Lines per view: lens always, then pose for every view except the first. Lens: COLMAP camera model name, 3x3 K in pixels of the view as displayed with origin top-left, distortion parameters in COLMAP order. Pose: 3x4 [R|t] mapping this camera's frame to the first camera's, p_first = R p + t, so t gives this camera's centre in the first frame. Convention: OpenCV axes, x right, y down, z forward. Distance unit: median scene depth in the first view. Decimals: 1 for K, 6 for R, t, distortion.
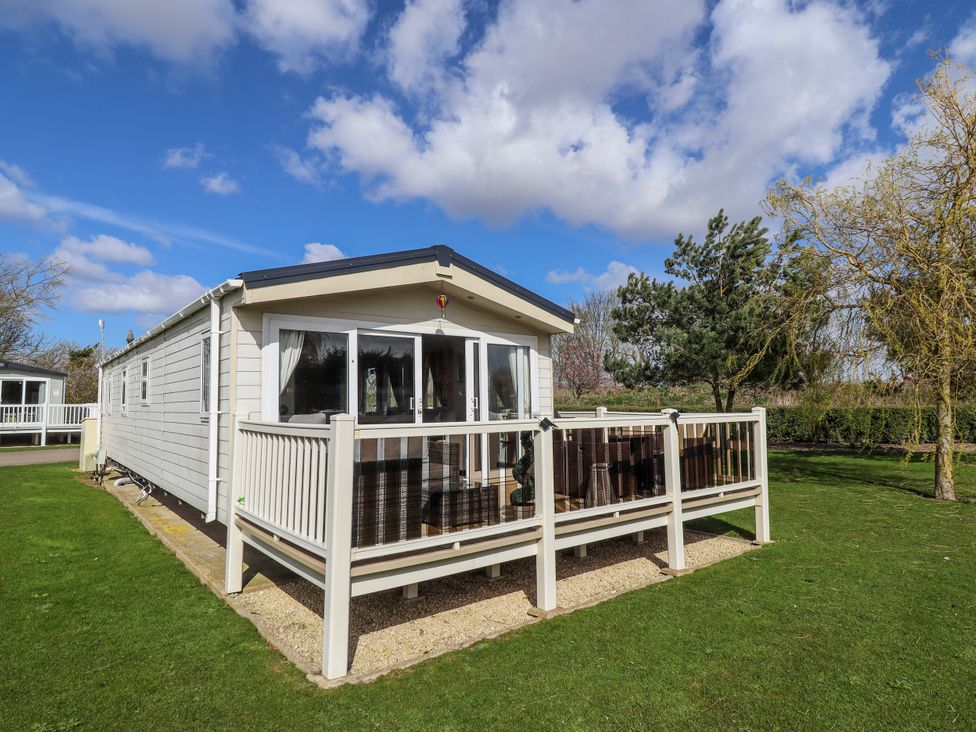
lens RADIAL K [[571.2, 0, 485.0], [0, 571.2, 363.5], [0, 0, 1]] dist [0.002332, -0.002132]
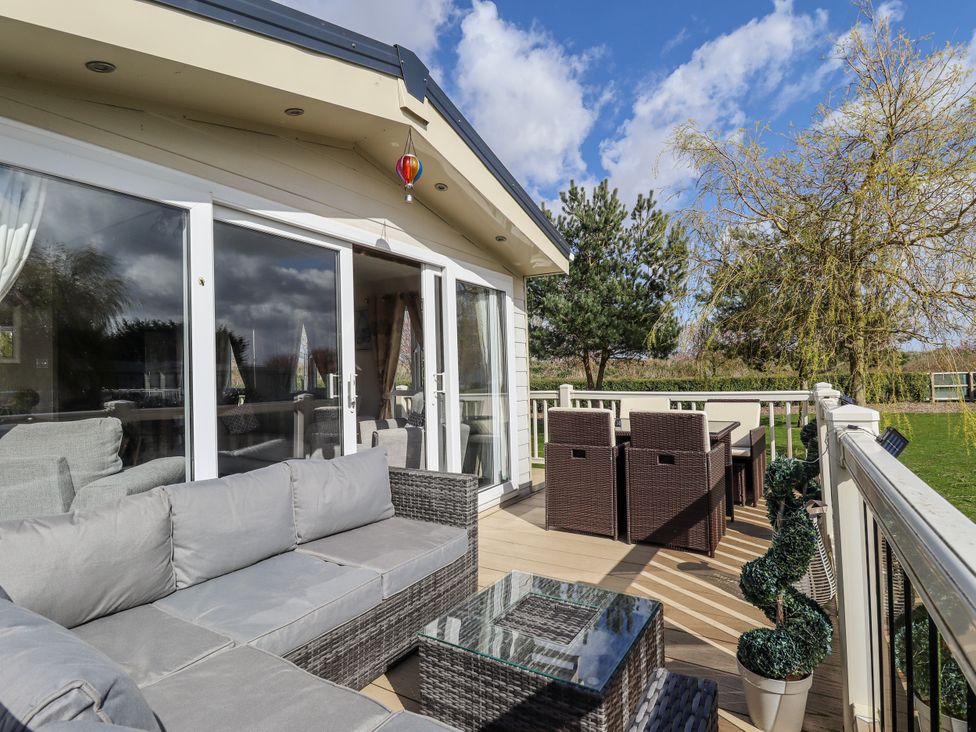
lens RADIAL K [[512.6, 0, 488.1], [0, 512.6, 368.0], [0, 0, 1]] dist [-0.001198, -0.011350]
pose [[0.929088, -0.001170, 0.369857, -0.171048], [-0.015933, 0.998940, 0.043185, 0.034477], [-0.369516, -0.046016, 0.928084, 0.570910]]
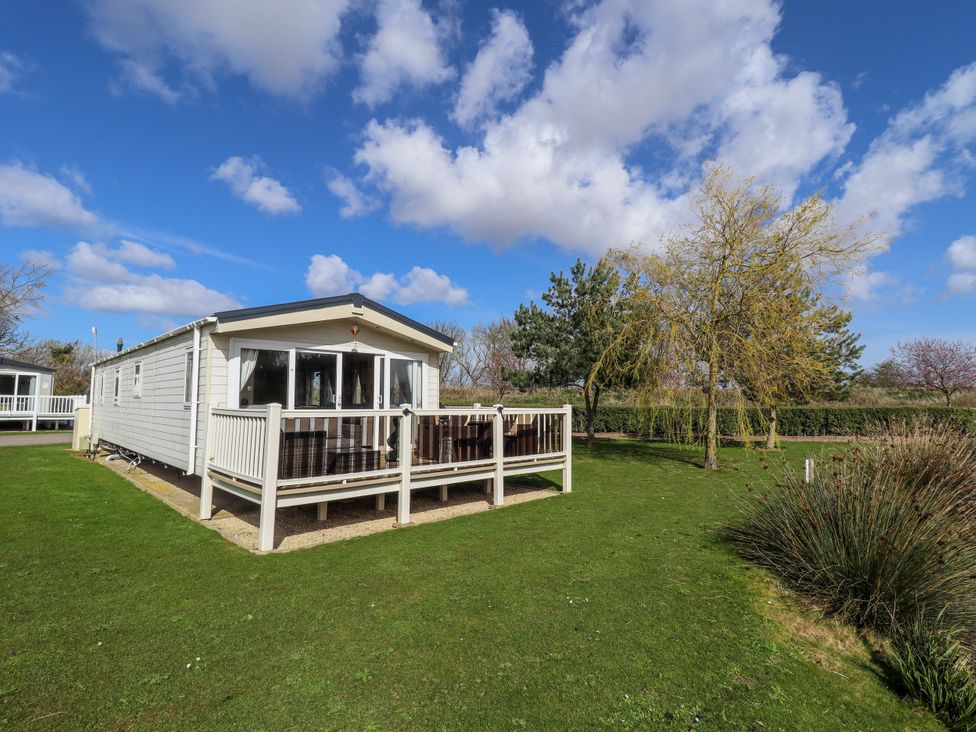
lens RADIAL K [[512.6, 0, 495.7], [0, 512.6, 361.9], [0, 0, 1]] dist [-0.001198, -0.011350]
pose [[0.994368, 0.022780, 0.103505, 0.151994], [-0.021938, 0.999716, -0.009264, -0.022575], [-0.103687, 0.006941, 0.994586, -0.371594]]
